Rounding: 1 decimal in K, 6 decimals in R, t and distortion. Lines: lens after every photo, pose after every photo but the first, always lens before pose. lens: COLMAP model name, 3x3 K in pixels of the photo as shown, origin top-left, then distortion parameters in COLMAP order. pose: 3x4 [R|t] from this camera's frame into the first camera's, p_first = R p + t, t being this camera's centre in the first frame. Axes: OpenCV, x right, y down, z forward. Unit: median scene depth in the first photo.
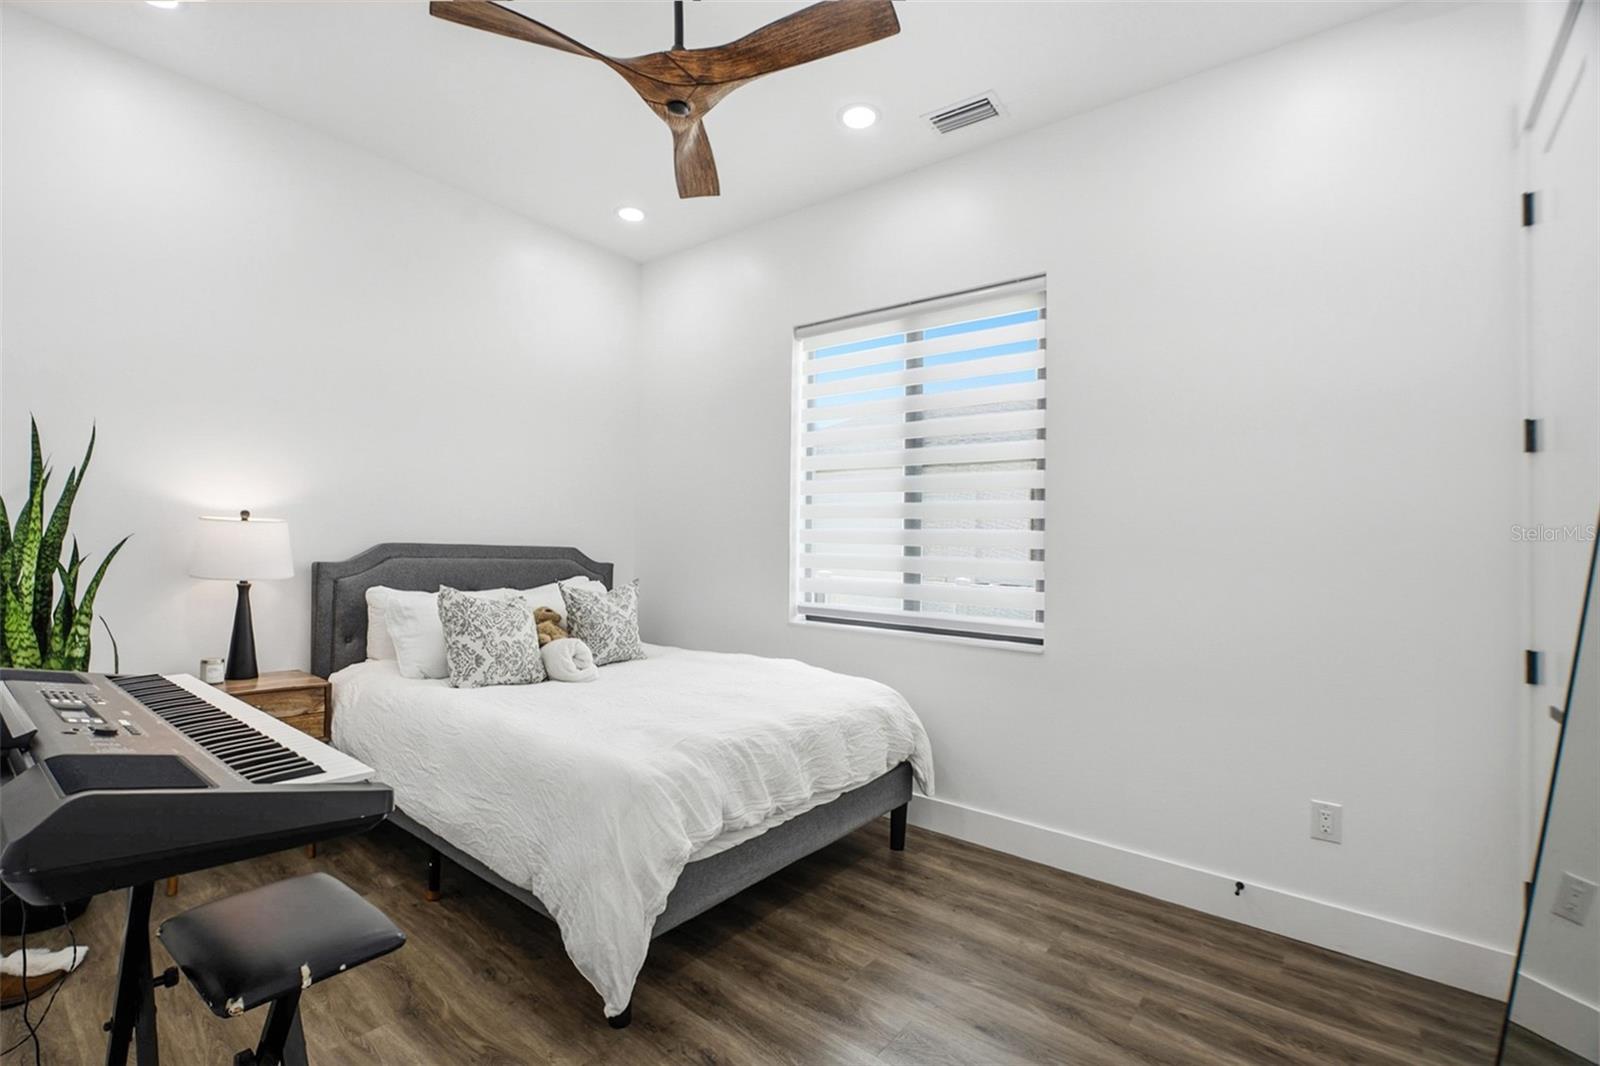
lens RADIAL K [[711.2, 0, 784.3], [0, 711.2, 547.3], [0, 0, 1]] dist [-0.001043, -0.000390]
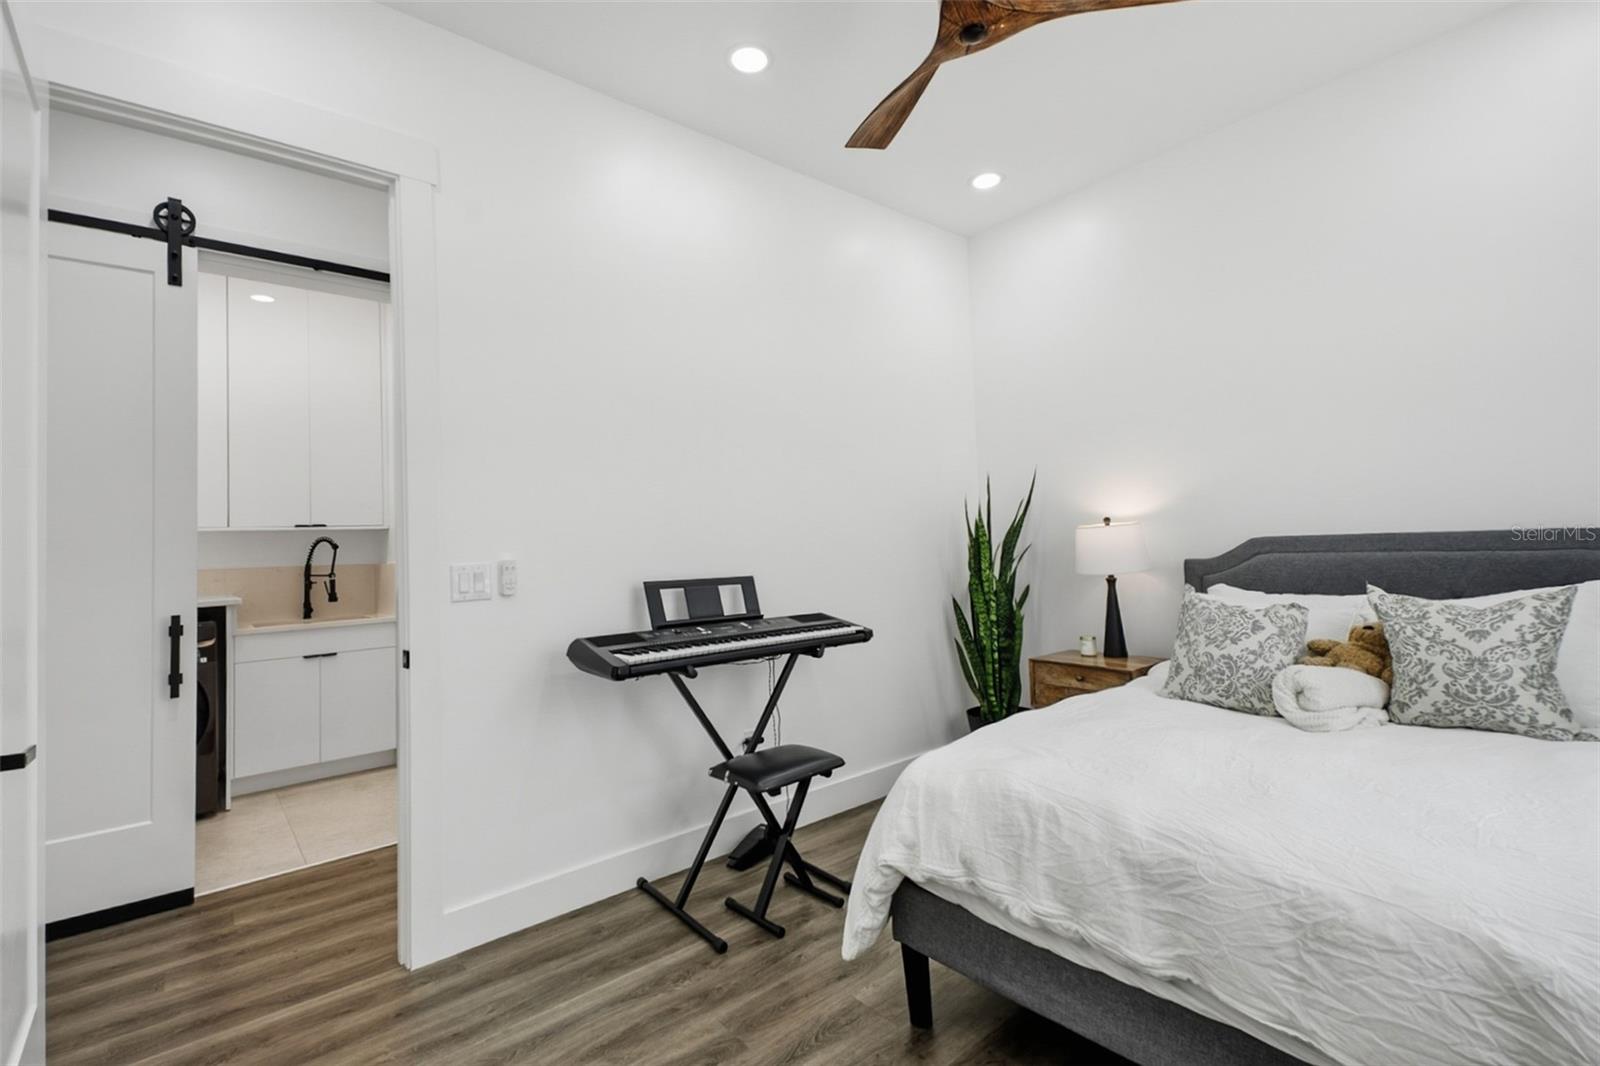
lens RADIAL K [[753.1, 0, 796.4], [0, 753.1, 526.9], [0, 0, 1]] dist [0.000388, -0.000506]
pose [[-0.202911, -0.046682, -0.978084, 0.621830], [0.027727, 0.998188, -0.053394, 0.019247], [0.978804, -0.037954, -0.201250, 0.759445]]
